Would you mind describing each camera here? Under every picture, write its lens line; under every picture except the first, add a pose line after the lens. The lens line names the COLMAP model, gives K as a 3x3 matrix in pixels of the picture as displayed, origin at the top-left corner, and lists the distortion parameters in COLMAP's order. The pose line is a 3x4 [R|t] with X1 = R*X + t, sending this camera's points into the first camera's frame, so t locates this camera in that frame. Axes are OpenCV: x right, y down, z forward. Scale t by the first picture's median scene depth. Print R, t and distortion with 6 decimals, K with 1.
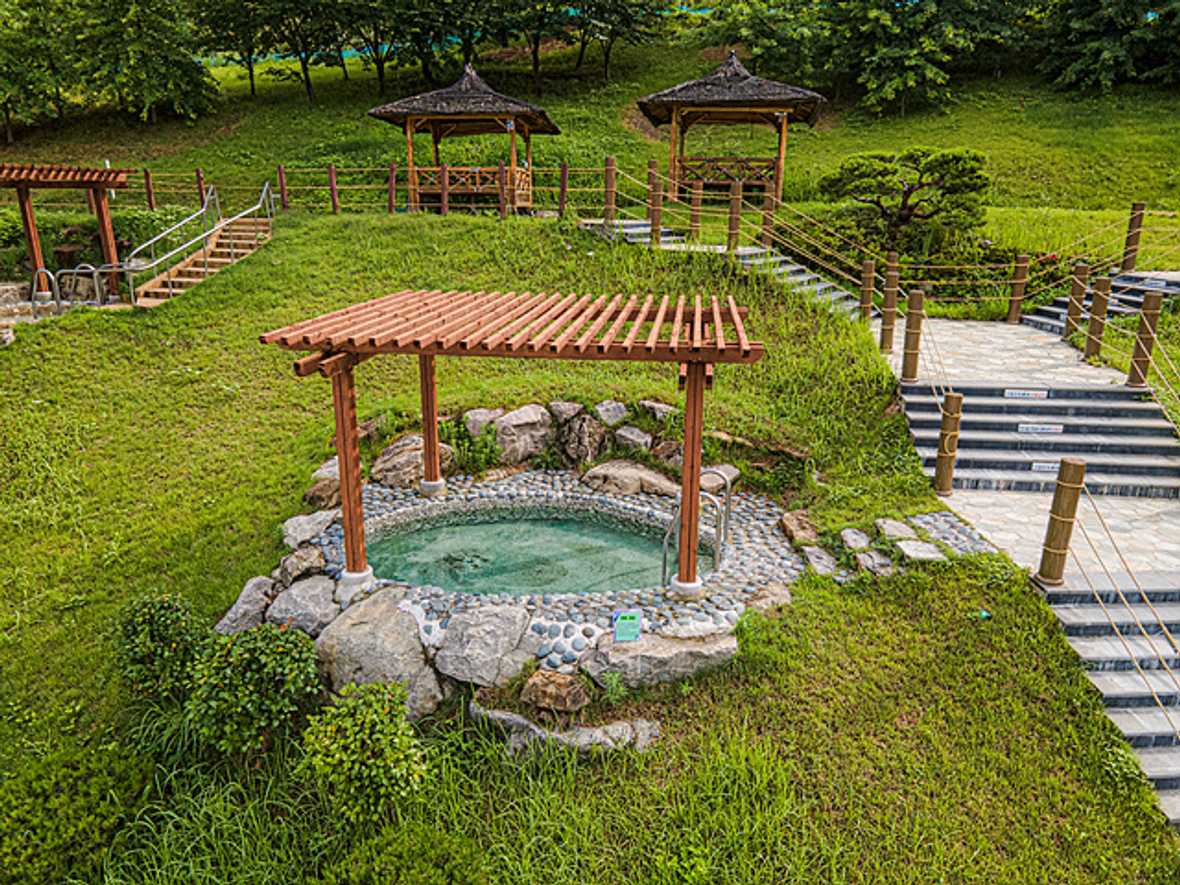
lens RADIAL K [[857.0, 0, 590.0], [0, 857.0, 442.5], [0, 0, 1]] dist [-0.006900, 0.075865]
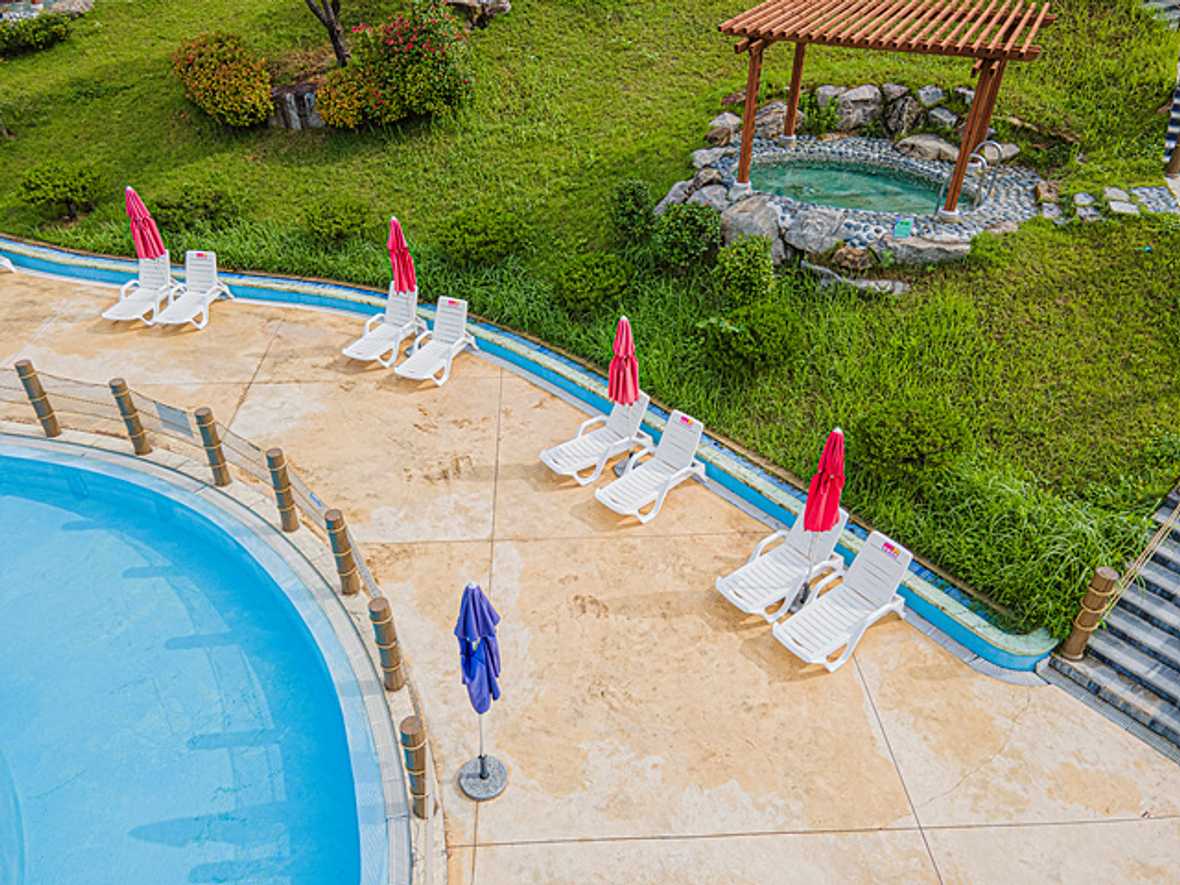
lens RADIAL K [[857.0, 0, 590.0], [0, 857.0, 442.5], [0, 0, 1]] dist [-0.006900, 0.075865]
pose [[0.937182, 0.201738, -0.284589, 0.025939], [-0.092152, 0.930011, 0.355792, 0.049303], [0.336448, -0.307217, 0.890180, -0.692779]]
